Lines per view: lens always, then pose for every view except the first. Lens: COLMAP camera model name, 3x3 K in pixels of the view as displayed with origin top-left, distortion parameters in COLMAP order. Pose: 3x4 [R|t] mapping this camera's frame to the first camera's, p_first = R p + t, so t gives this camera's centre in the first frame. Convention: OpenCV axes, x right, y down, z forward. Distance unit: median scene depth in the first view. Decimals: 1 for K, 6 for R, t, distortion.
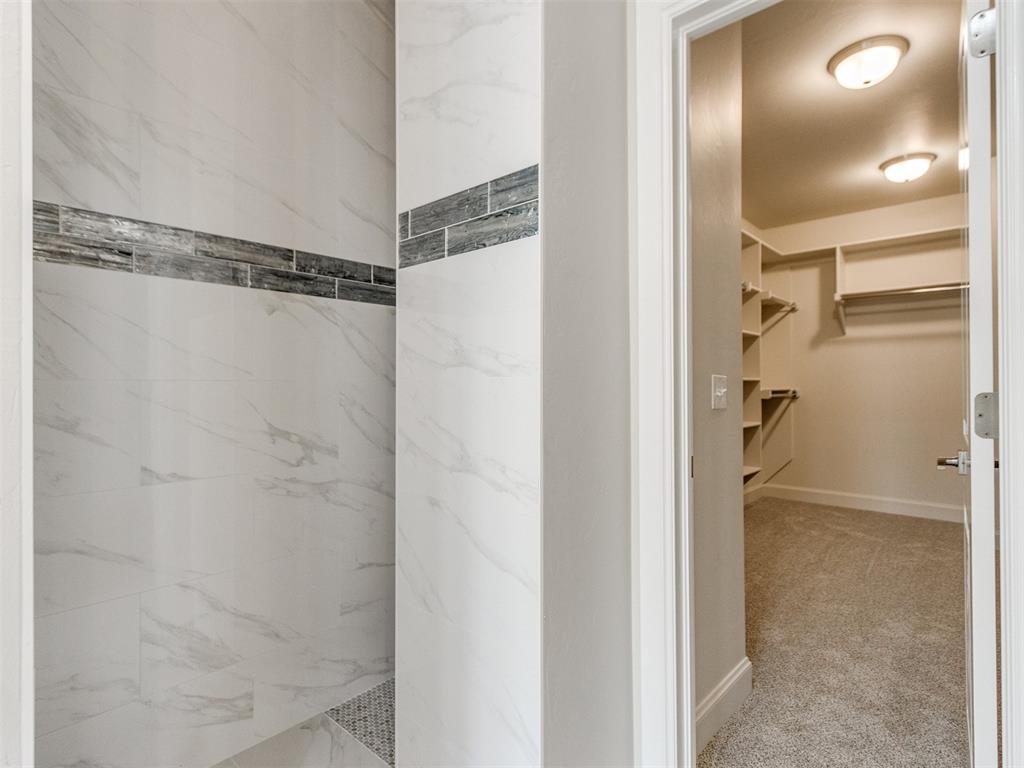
lens RADIAL K [[559.9, 0, 512.0], [0, 559.9, 384.0], [0, 0, 1]] dist [-0.001414, -0.000116]
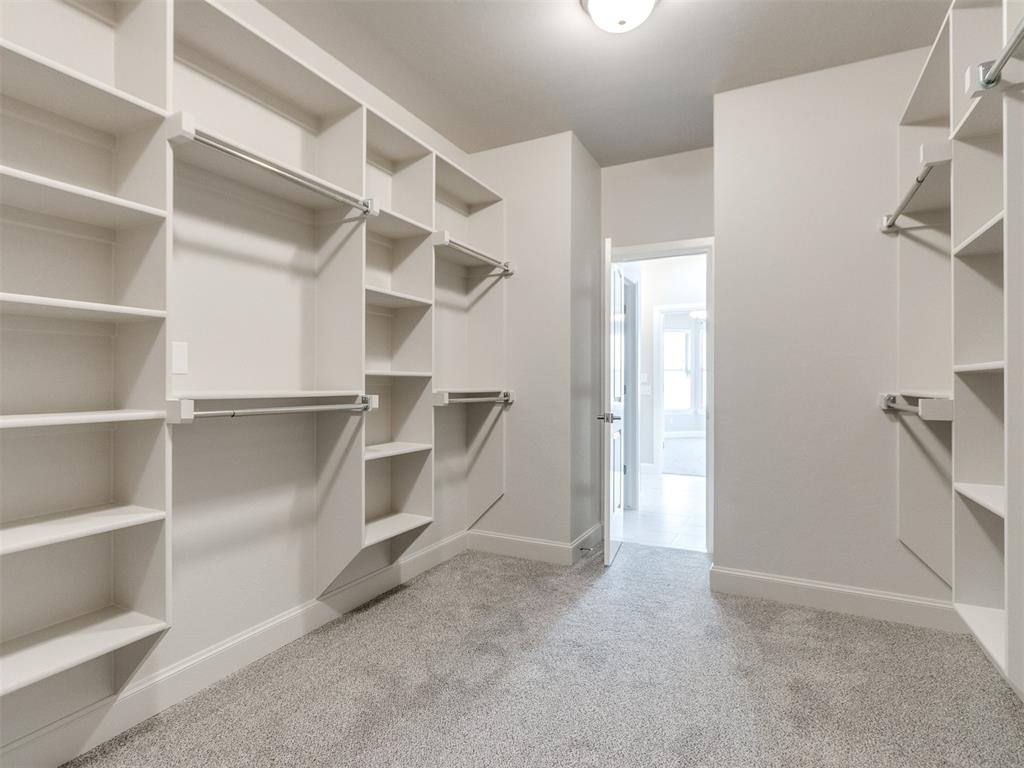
lens RADIAL K [[535.4, 0, 512.0], [0, 535.4, 384.0], [0, 0, 1]] dist [-0.000581, 0.000271]
pose [[0.965414, 0.004211, 0.260689, 0.342215], [-0.004466, 0.999990, 0.000385, 0.001240], [-0.260685, -0.001536, 0.965423, 0.373750]]
